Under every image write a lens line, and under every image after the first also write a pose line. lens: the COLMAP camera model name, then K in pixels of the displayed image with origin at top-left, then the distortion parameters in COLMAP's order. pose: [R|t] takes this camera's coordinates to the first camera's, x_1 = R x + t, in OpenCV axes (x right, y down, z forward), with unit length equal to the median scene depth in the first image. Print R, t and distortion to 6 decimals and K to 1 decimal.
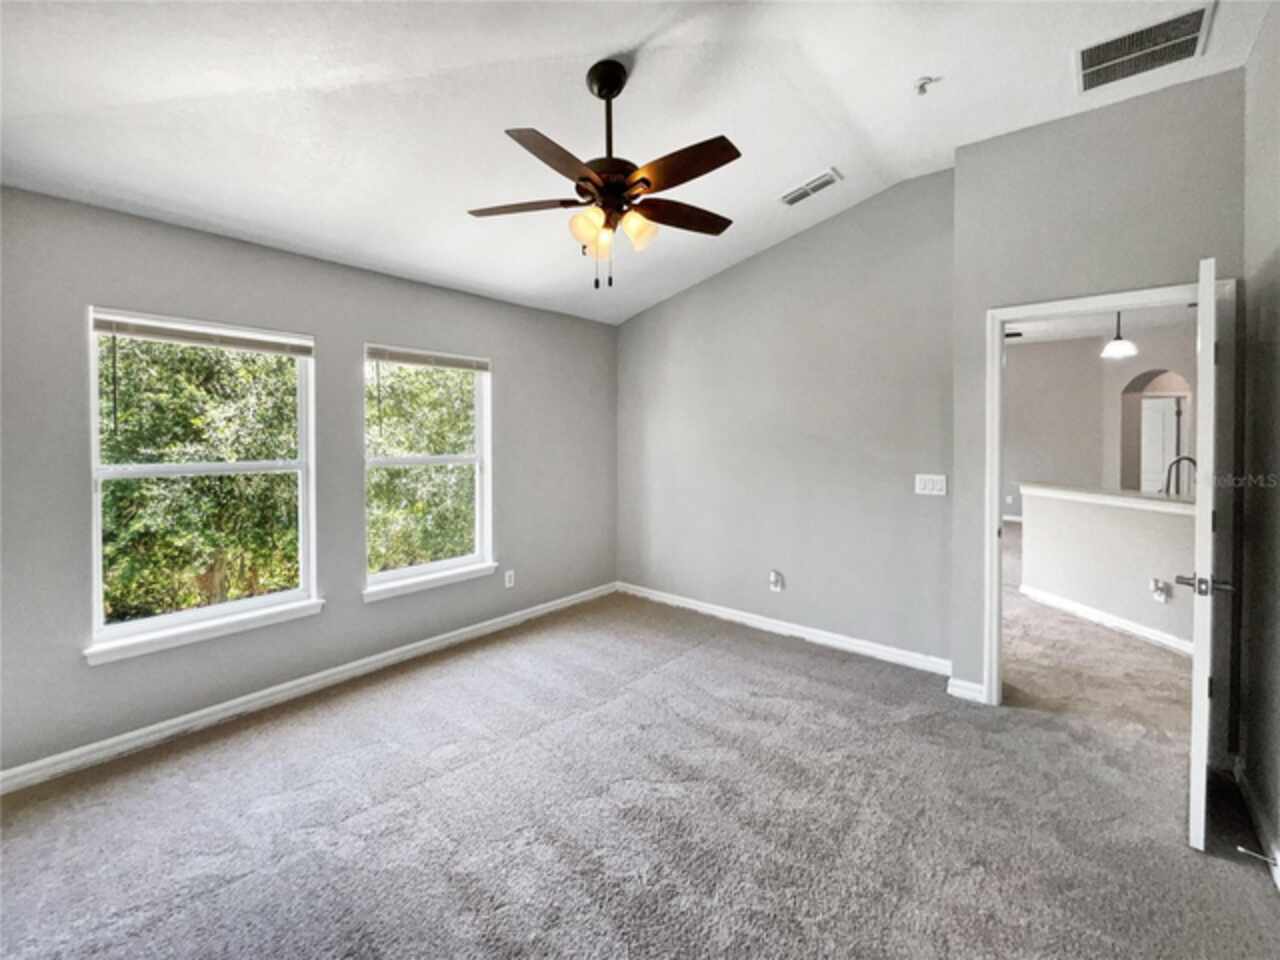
lens RADIAL K [[548.0, 0, 624.5], [0, 548.0, 445.5], [0, 0, 1]] dist [-0.011282, 0.004211]
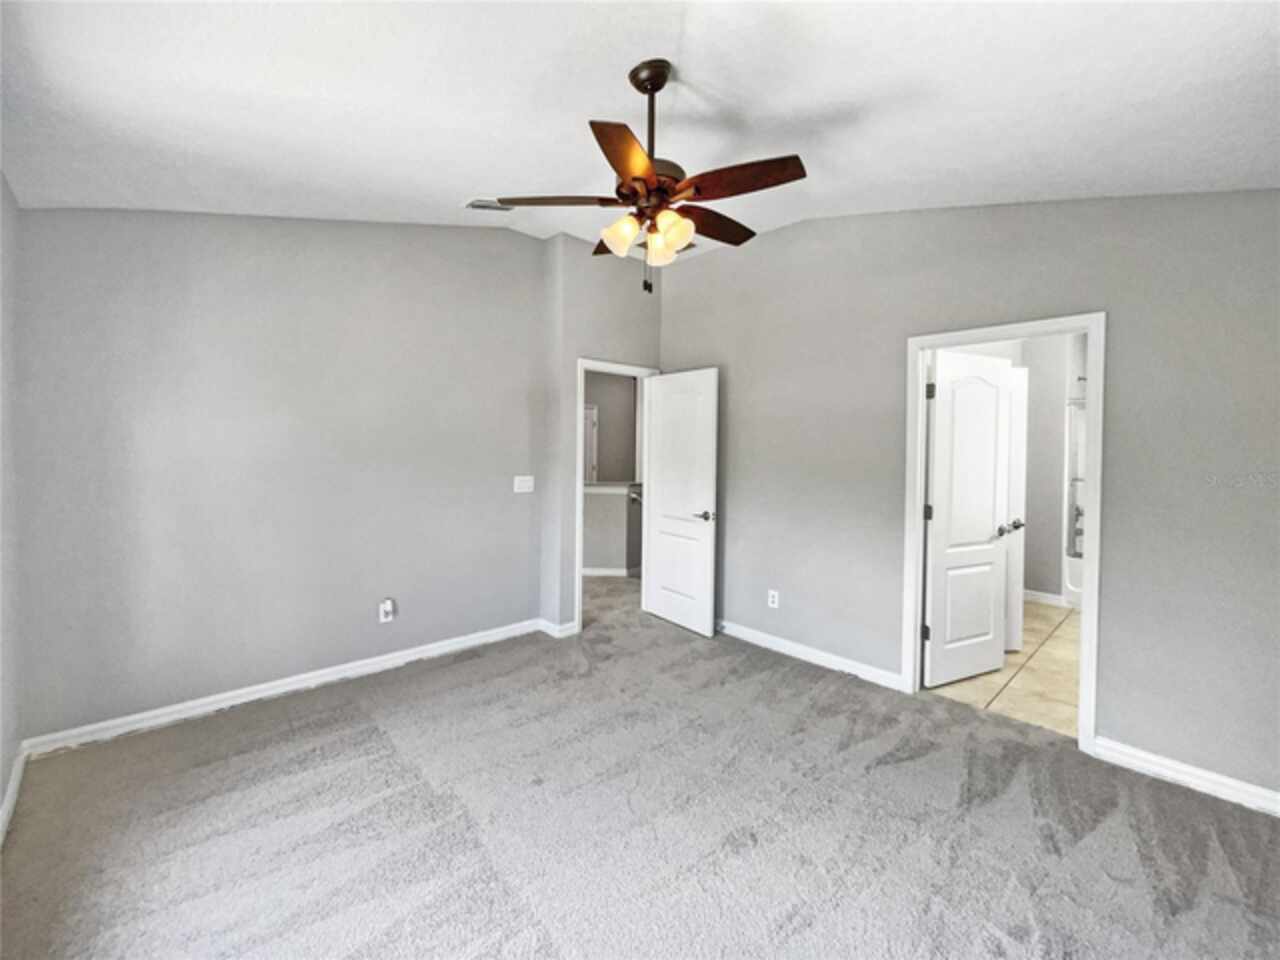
lens RADIAL K [[548.0, 0, 639.9], [0, 548.0, 473.9], [0, 0, 1]] dist [-0.011282, 0.004211]
pose [[0.080546, -0.042687, 0.995836, -0.738365], [0.002979, 0.999088, 0.042585, -0.003894], [-0.996746, -0.000463, 0.080600, 0.724717]]
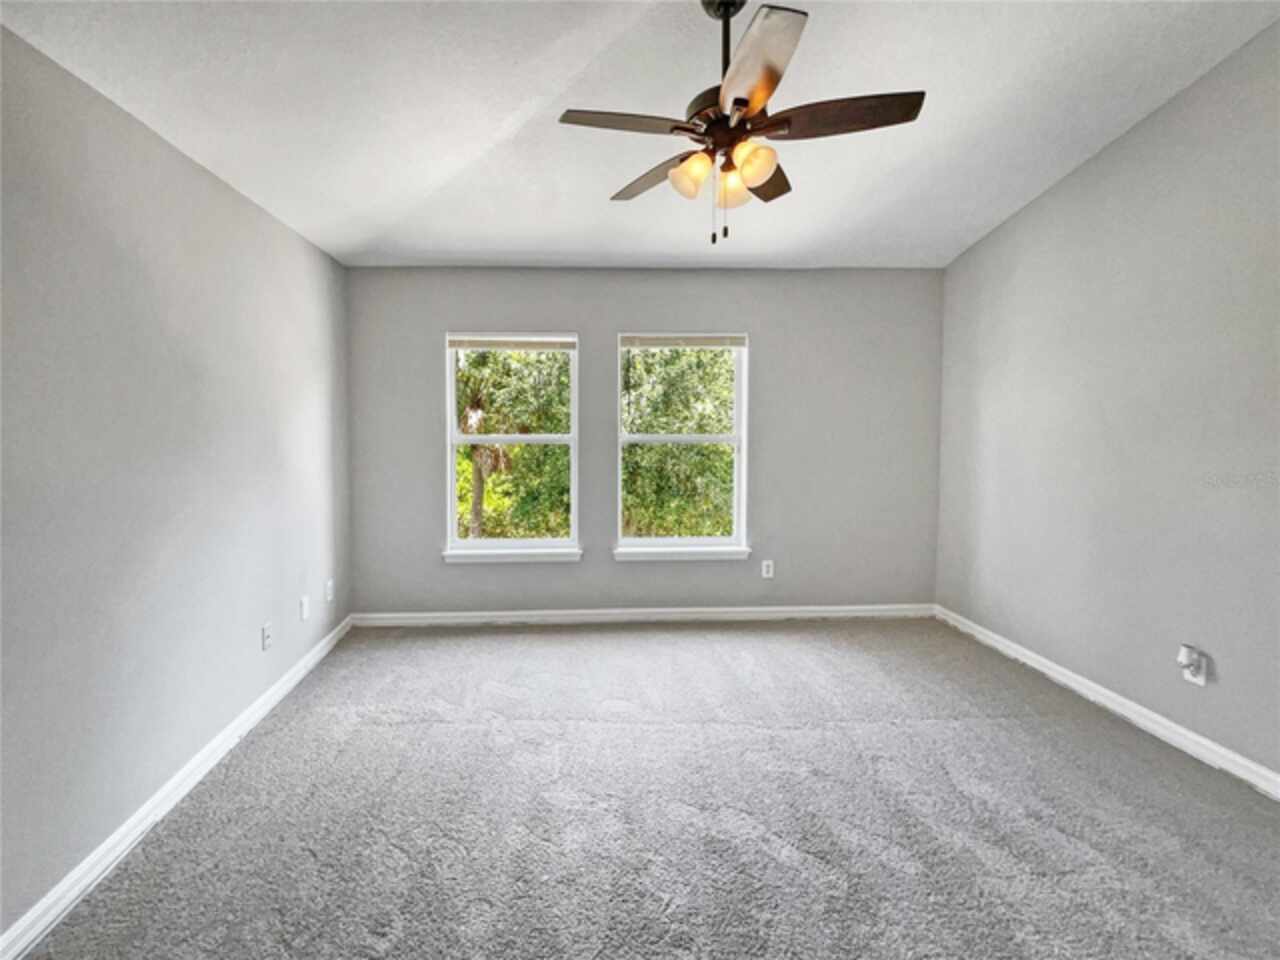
lens RADIAL K [[548.0, 0, 565.4], [0, 548.0, 440.8], [0, 0, 1]] dist [-0.011282, 0.004211]
pose [[0.662002, 0.026104, -0.749047, 0.355372], [-0.008783, 0.999595, 0.027072, 0.006232], [0.749451, -0.011343, 0.661963, 0.183961]]
